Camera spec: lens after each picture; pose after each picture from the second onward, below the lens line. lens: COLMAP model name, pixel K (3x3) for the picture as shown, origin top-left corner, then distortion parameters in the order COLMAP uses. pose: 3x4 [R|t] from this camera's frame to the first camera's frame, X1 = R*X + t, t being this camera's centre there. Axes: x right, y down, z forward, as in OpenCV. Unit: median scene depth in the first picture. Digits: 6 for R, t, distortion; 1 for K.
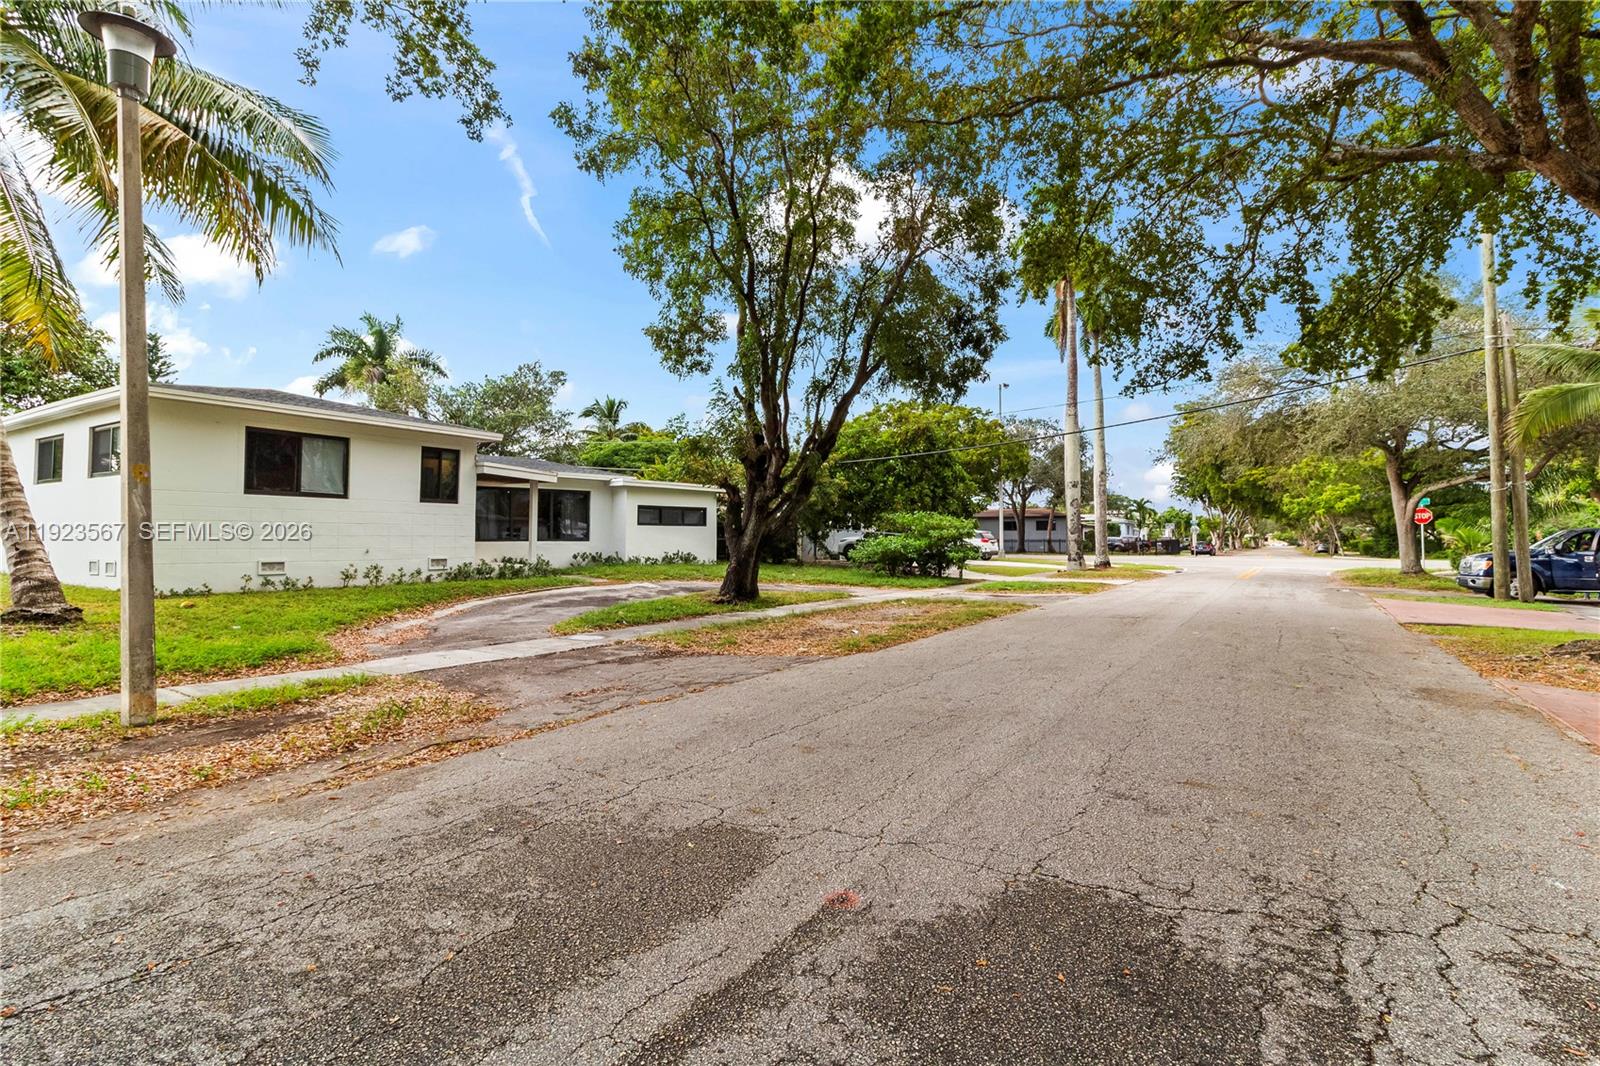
lens RADIAL K [[728.6, 0, 795.7], [0, 728.6, 517.4], [0, 0, 1]] dist [-0.000162, 0.000365]
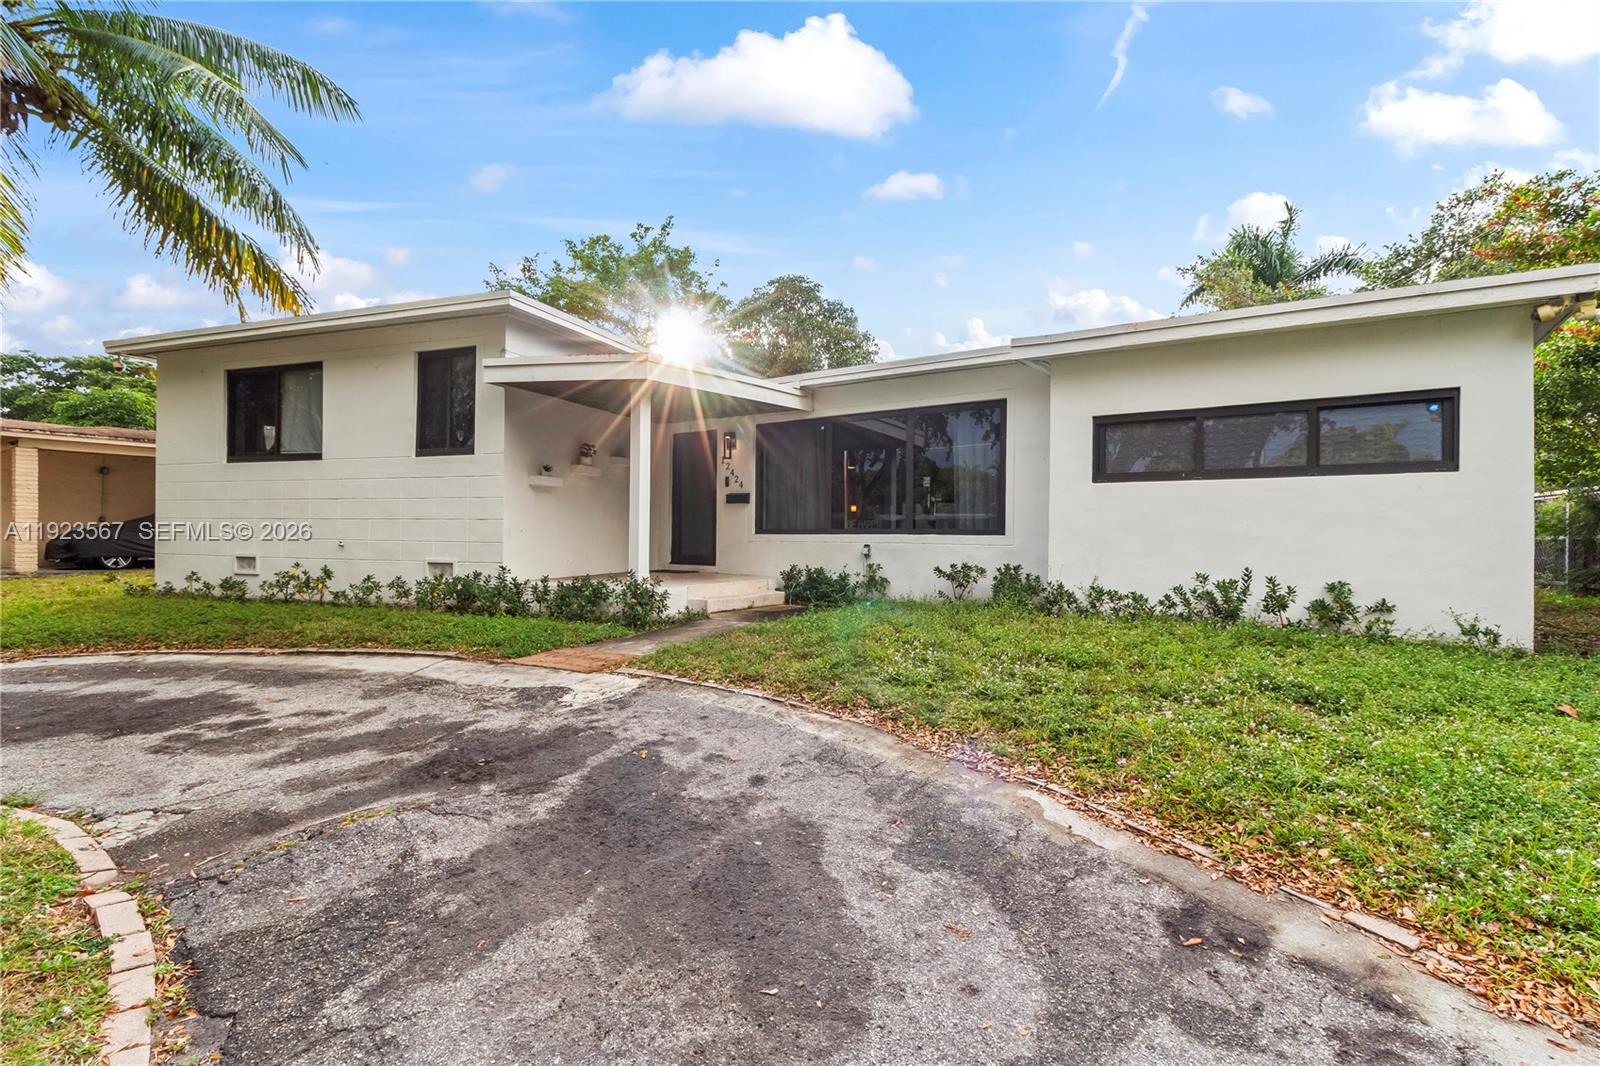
lens RADIAL K [[758.6, 0, 800.0], [0, 758.6, 533.0], [0, 0, 1]] dist [0.000156, -0.000178]
pose [[0.205924, -0.002141, -0.978566, 0.092513], [0.019727, 0.999803, 0.001964, 0.039852], [0.978369, -0.019708, 0.205926, 1.141144]]
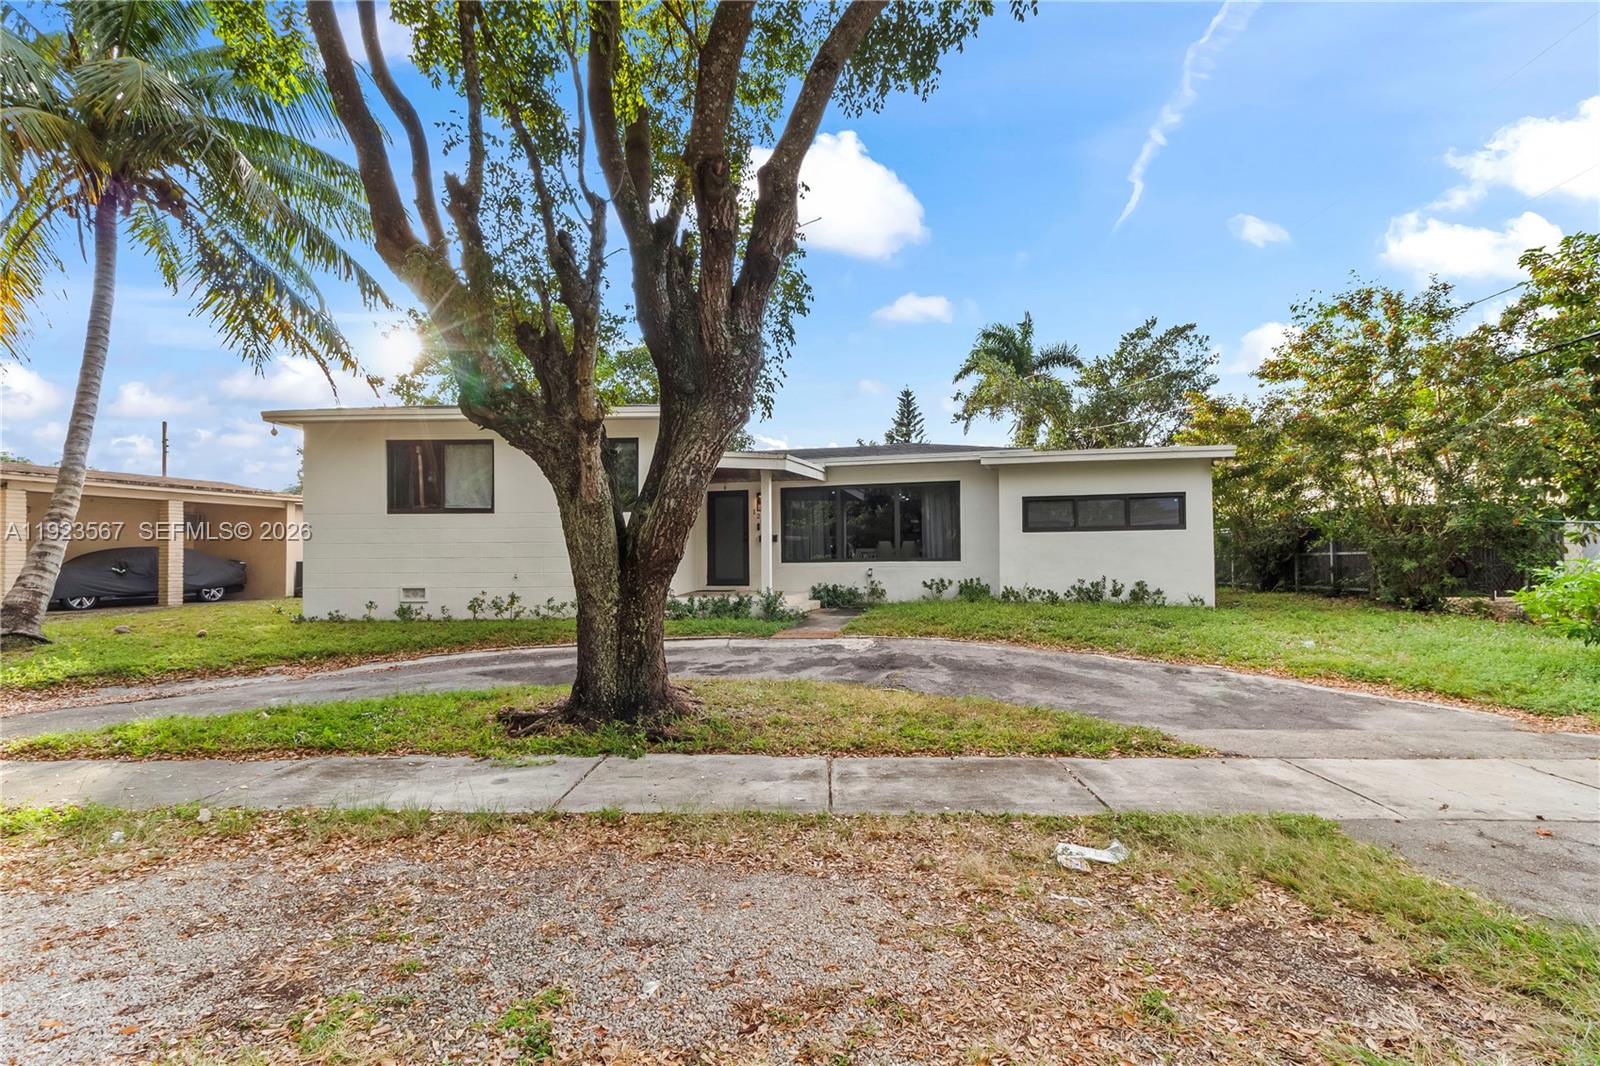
lens RADIAL K [[719.3, 0, 832.0], [0, 719.3, 554.7], [0, 0, 1]] dist [0.000166, 0.000284]
pose [[0.518620, -0.010858, -0.854936, 0.254945], [0.034103, 0.999386, 0.007995, 0.025473], [0.854325, -0.033302, 0.518672, 0.815885]]
